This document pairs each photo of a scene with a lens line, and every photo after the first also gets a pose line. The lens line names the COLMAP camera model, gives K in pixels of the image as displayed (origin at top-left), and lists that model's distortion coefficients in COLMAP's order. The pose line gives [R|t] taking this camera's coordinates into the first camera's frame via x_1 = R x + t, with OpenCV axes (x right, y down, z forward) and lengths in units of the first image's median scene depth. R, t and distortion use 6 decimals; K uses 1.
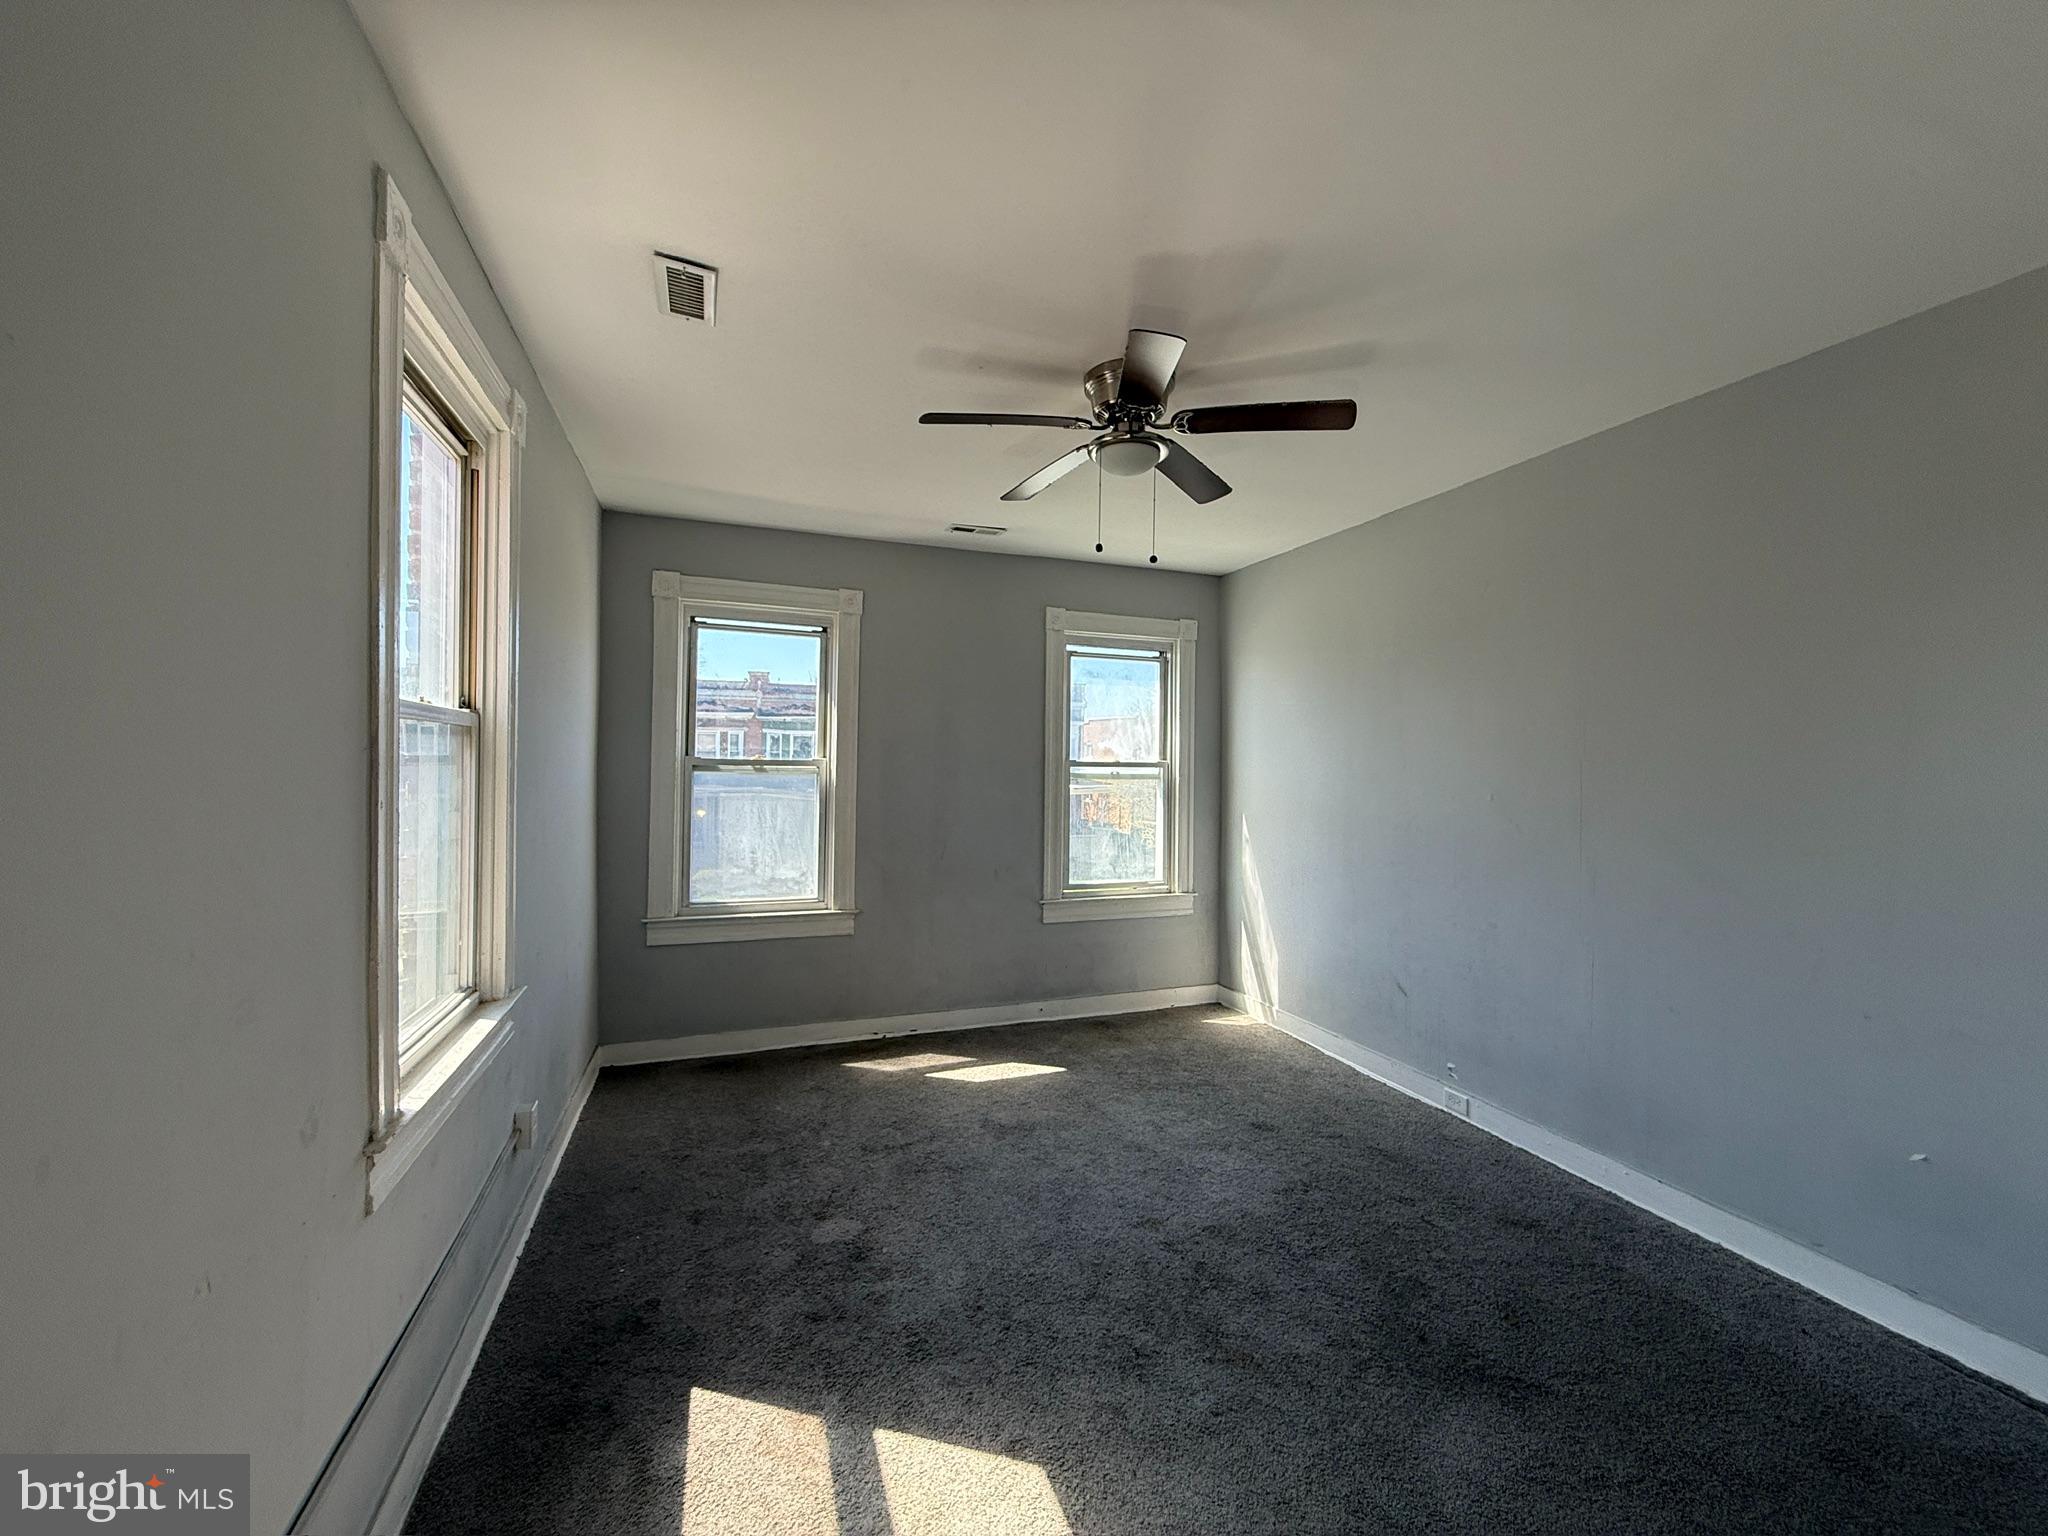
lens RADIAL K [[818.3, 0, 1017.7], [0, 818.3, 767.3], [0, 0, 1]] dist [0.000188, -0.000452]
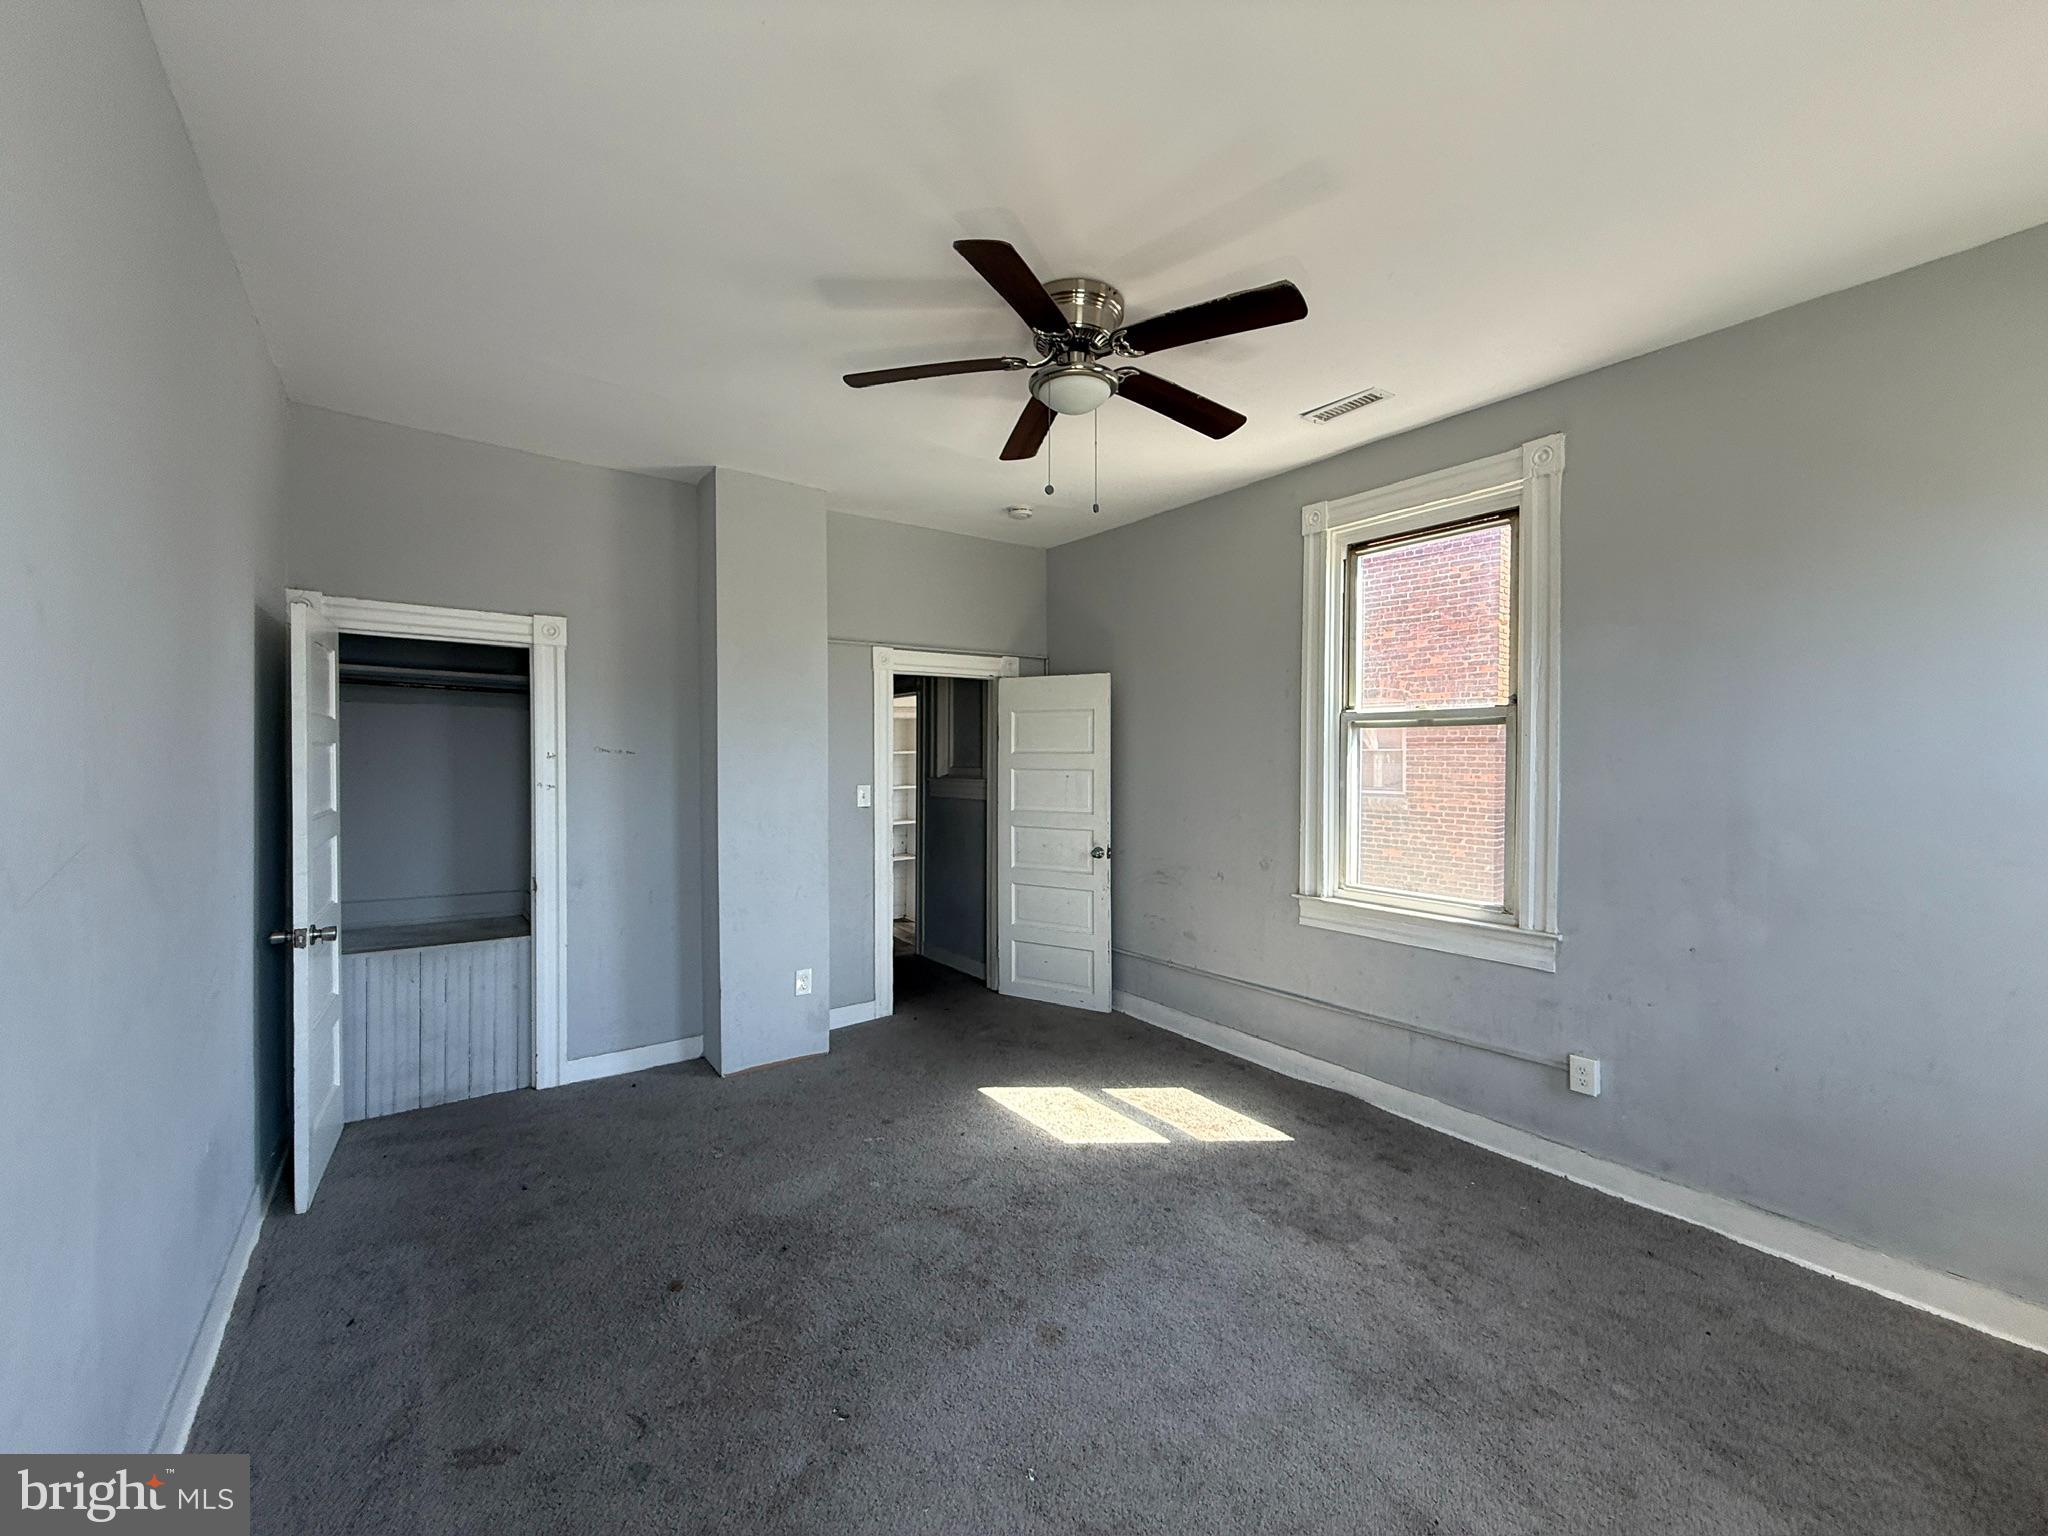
lens RADIAL K [[818.3, 0, 1017.7], [0, 818.3, 767.3], [0, 0, 1]] dist [0.000188, -0.000452]
pose [[-0.957549, -0.009015, -0.288131, 0.443374], [-0.014537, 0.999749, 0.017033, 0.021908], [0.287905, 0.020499, -0.957440, 1.827119]]
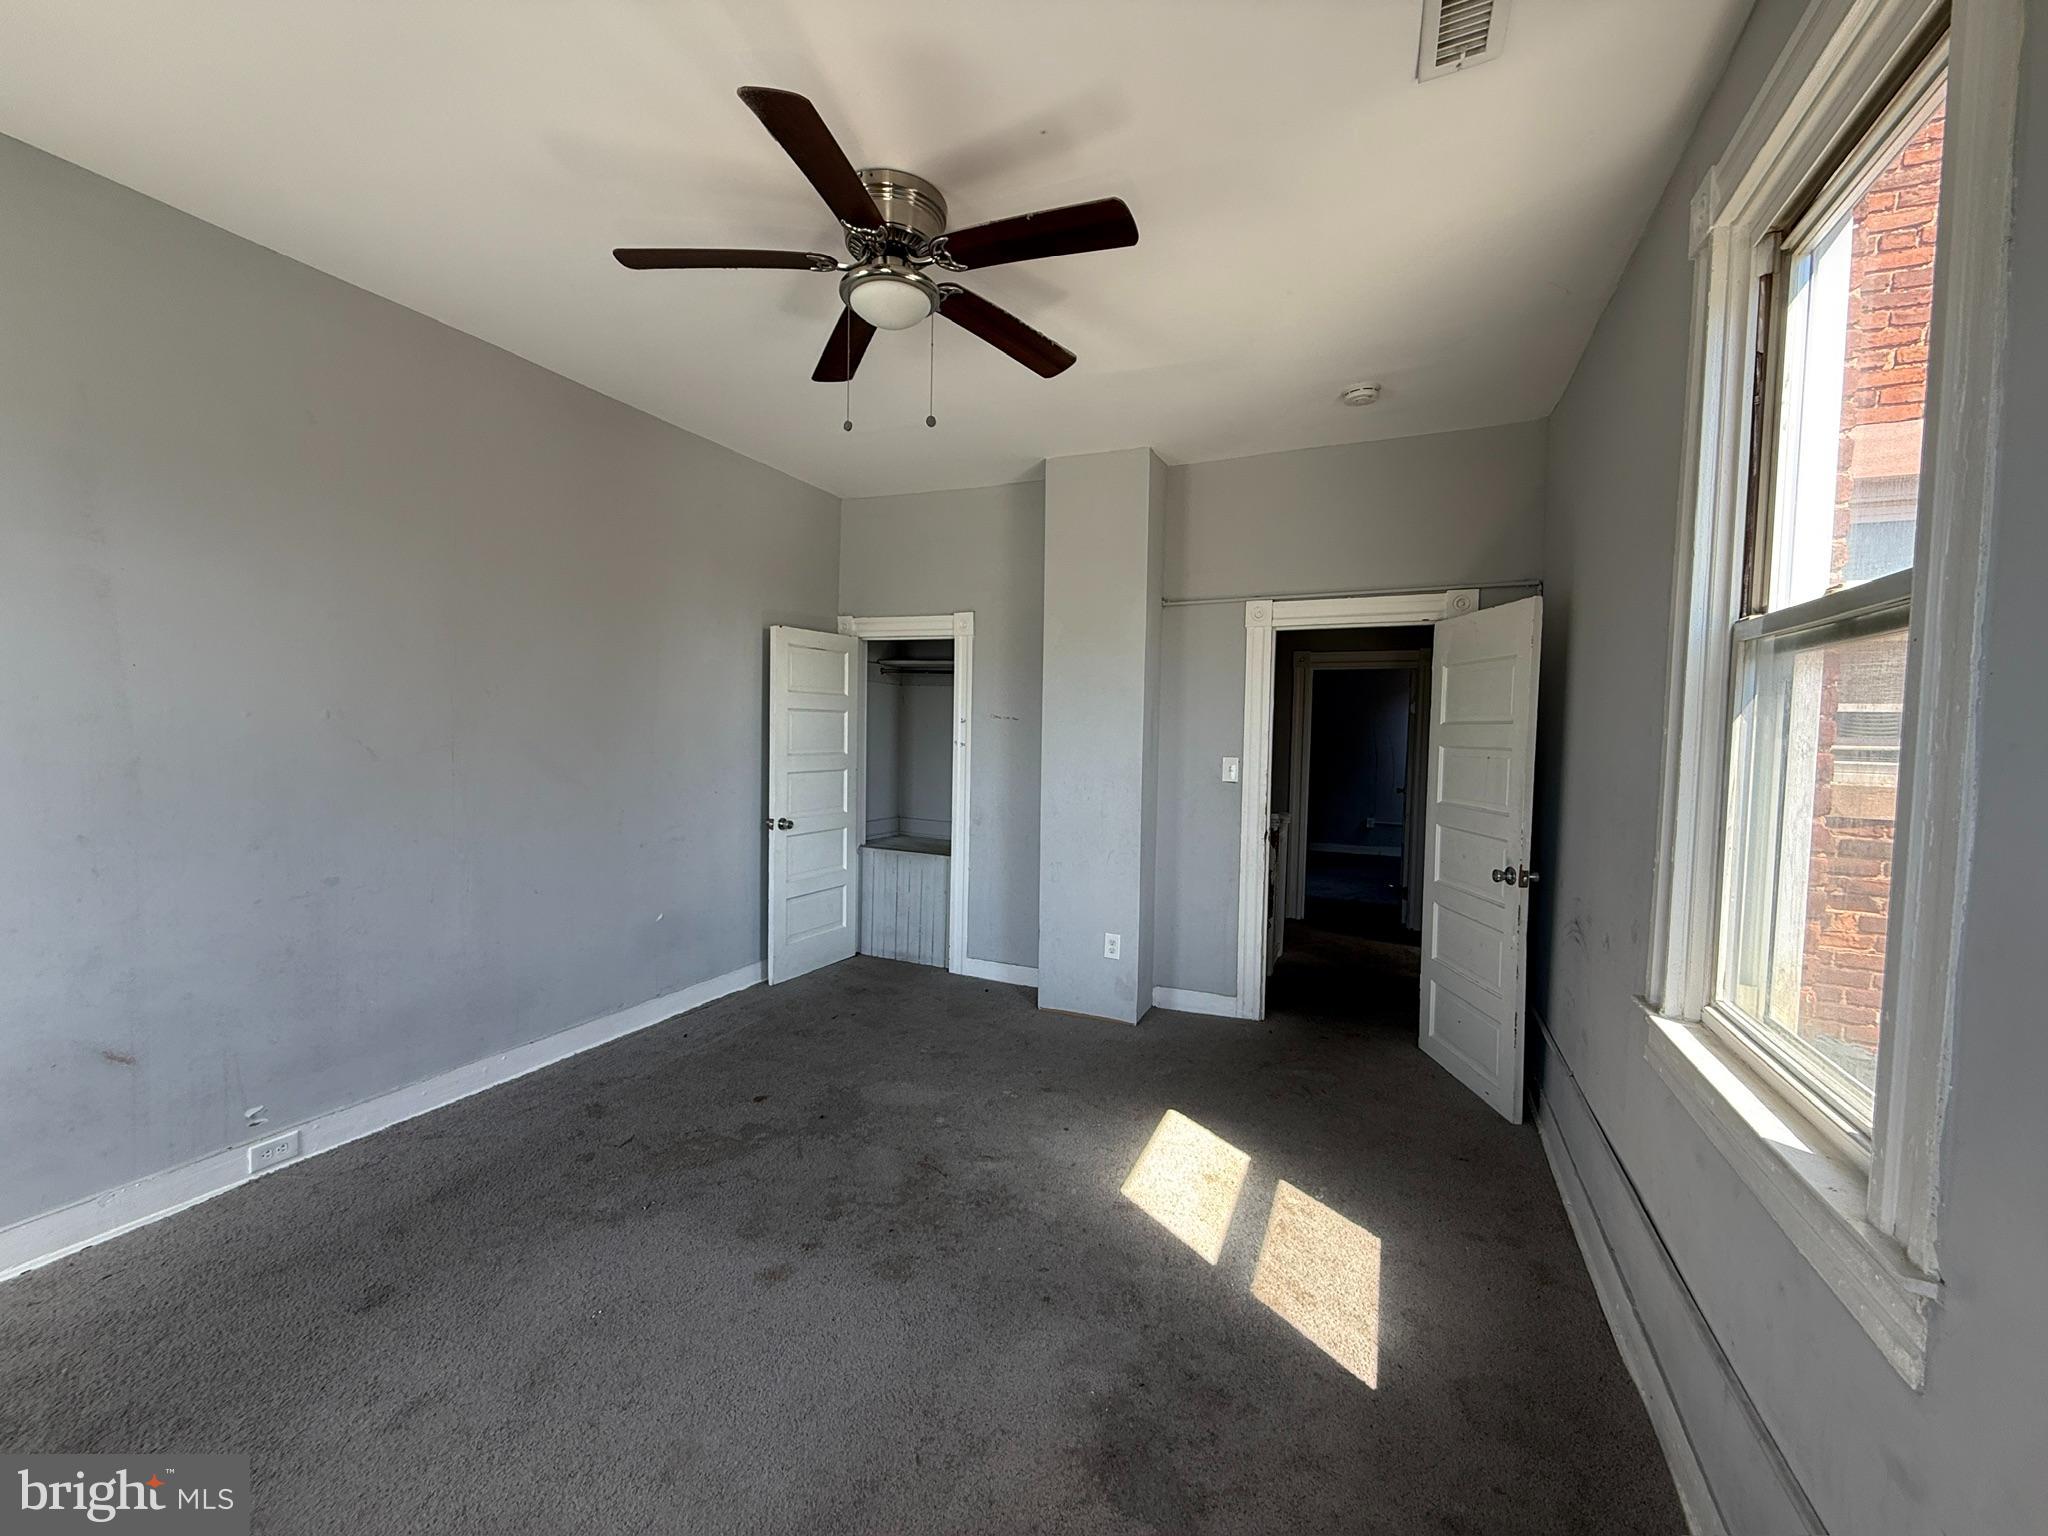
lens RADIAL K [[818.3, 0, 1017.7], [0, 818.3, 767.3], [0, 0, 1]] dist [0.000188, -0.000452]
pose [[-0.721753, -0.058066, 0.689711, -0.541909], [-0.025915, 0.998043, 0.056906, 0.034472], [-0.691666, 0.023199, -0.721845, 1.484590]]
